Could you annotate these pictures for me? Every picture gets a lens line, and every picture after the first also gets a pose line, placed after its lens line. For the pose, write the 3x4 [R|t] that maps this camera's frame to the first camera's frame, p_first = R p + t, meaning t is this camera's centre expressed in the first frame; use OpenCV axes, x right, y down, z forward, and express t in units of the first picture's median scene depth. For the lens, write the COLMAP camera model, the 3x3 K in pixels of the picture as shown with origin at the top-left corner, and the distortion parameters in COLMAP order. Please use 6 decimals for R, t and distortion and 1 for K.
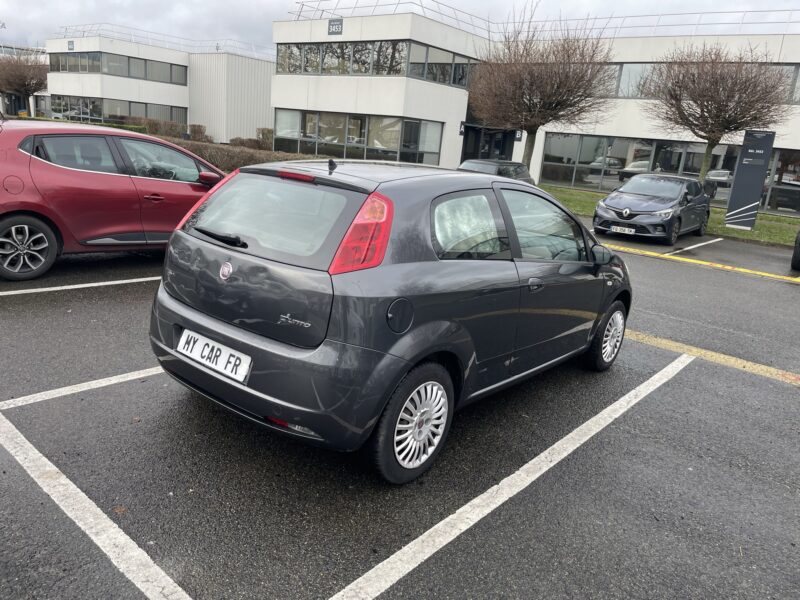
lens RADIAL K [[594.0, 0, 399.7], [0, 594.0, 295.3], [0, 0, 1]] dist [0.073509, -0.093440]
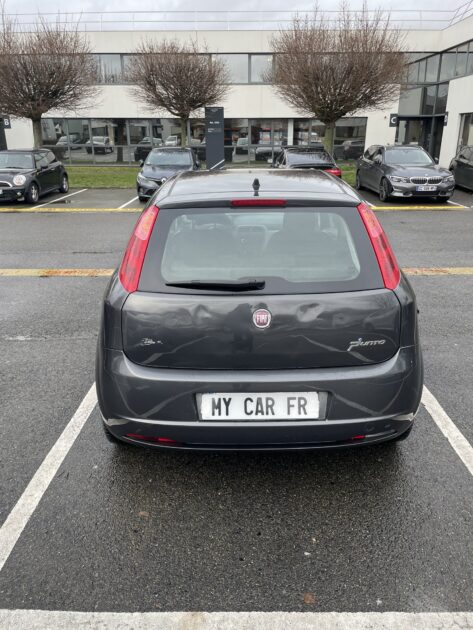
lens RADIAL K [[467.8, 0, 243.4], [0, 467.8, 311.3], [0, 0, 1]] dist [0.073509, -0.093440]
pose [[0.765932, -0.310071, 0.563209, -0.144875], [0.232697, 0.950322, 0.206739, -0.042019], [-0.599333, -0.027291, 0.800034, 0.087167]]
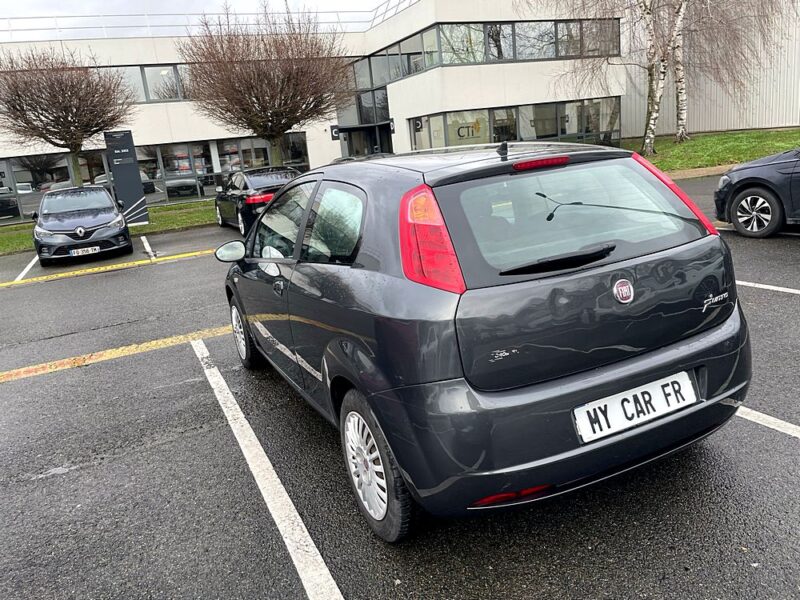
lens RADIAL K [[594.0, 0, 393.3], [0, 594.0, 293.8], [0, 0, 1]] dist [0.073509, -0.093440]
pose [[0.425385, -0.347579, 0.835605, -0.207073], [0.364773, 0.910837, 0.193176, -0.057107], [-0.828244, 0.222632, 0.514244, 0.172119]]
